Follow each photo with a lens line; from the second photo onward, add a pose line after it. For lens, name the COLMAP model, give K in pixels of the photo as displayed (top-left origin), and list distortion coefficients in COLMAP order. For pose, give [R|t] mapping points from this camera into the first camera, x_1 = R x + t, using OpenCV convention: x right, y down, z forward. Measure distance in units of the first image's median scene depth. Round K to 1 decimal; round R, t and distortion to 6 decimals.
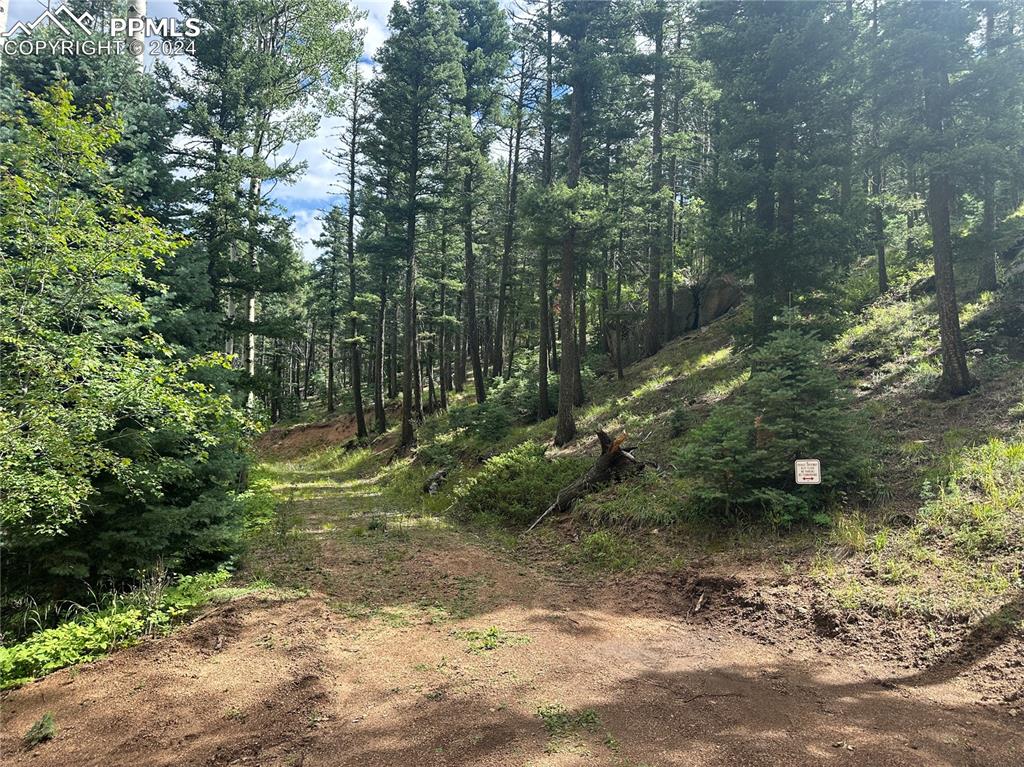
lens RADIAL K [[736.1, 0, 528.7], [0, 736.1, 383.5], [0, 0, 1]] dist [0.089423, -0.115603]
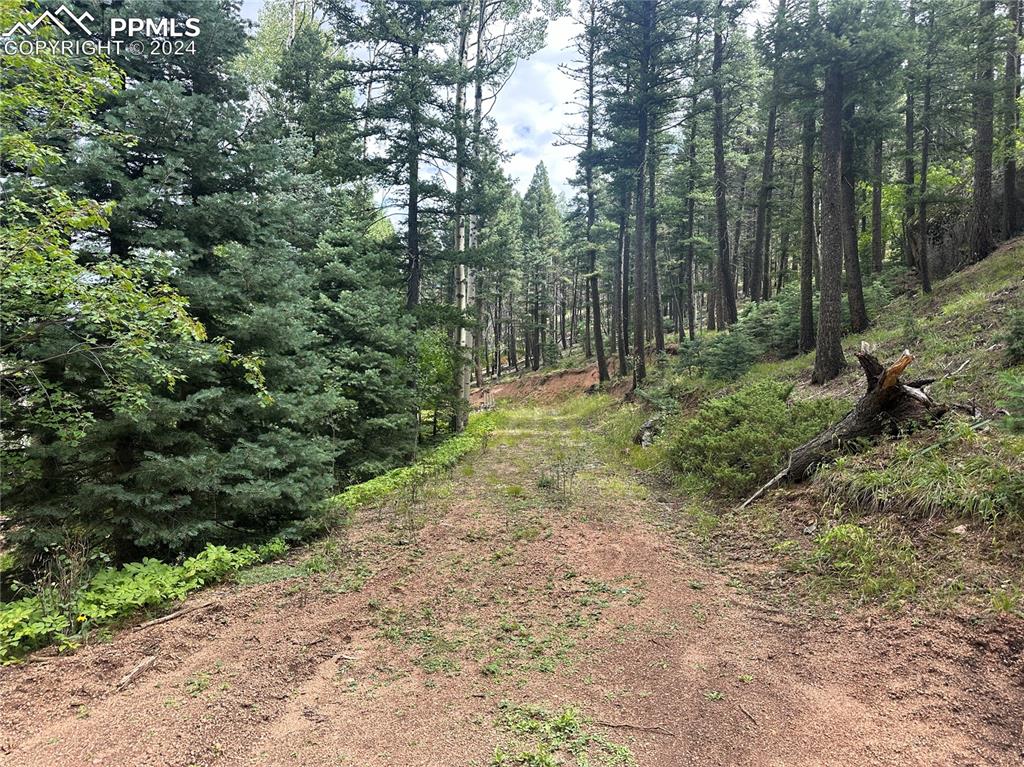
lens RADIAL K [[736.1, 0, 506.7], [0, 736.1, 387.4], [0, 0, 1]] dist [0.089423, -0.115603]
pose [[0.918434, -0.000895, -0.395573, 0.033768], [0.029974, 0.997280, 0.067335, 0.020011], [0.394437, -0.073700, 0.915963, 0.152590]]
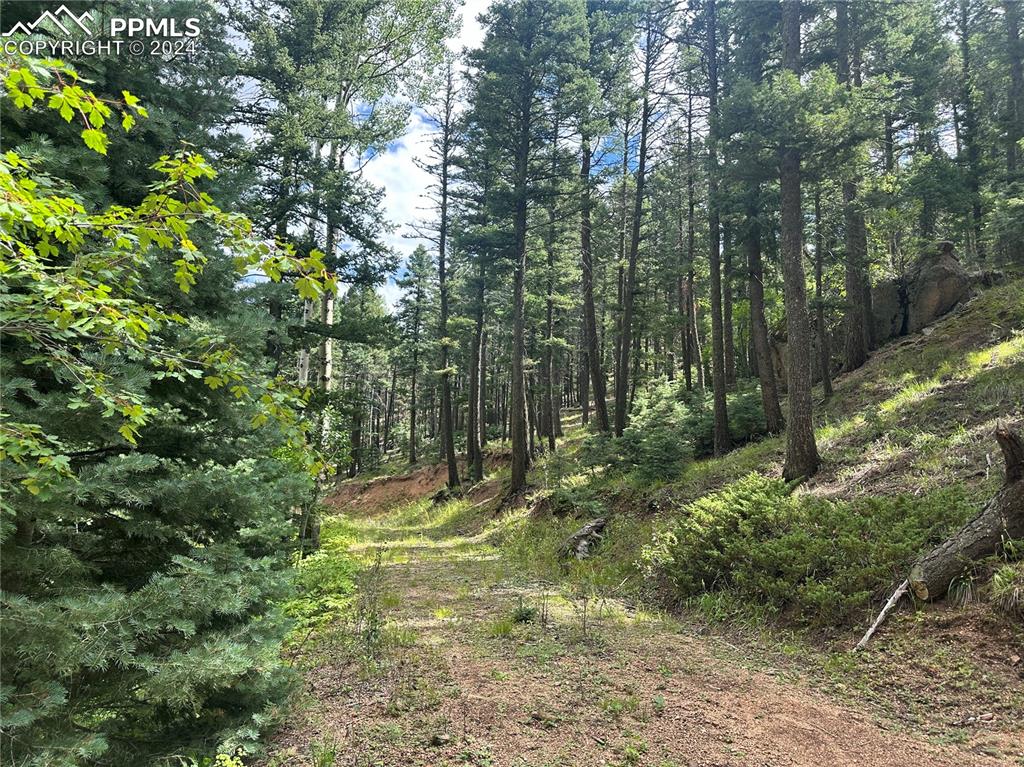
lens RADIAL K [[736.1, 0, 519.8], [0, 736.1, 373.8], [0, 0, 1]] dist [0.089423, -0.115603]
pose [[0.994009, -0.017618, -0.107866, -0.078693], [0.007331, 0.995448, -0.095028, 0.033267], [0.109049, 0.093668, 0.989613, 0.224344]]
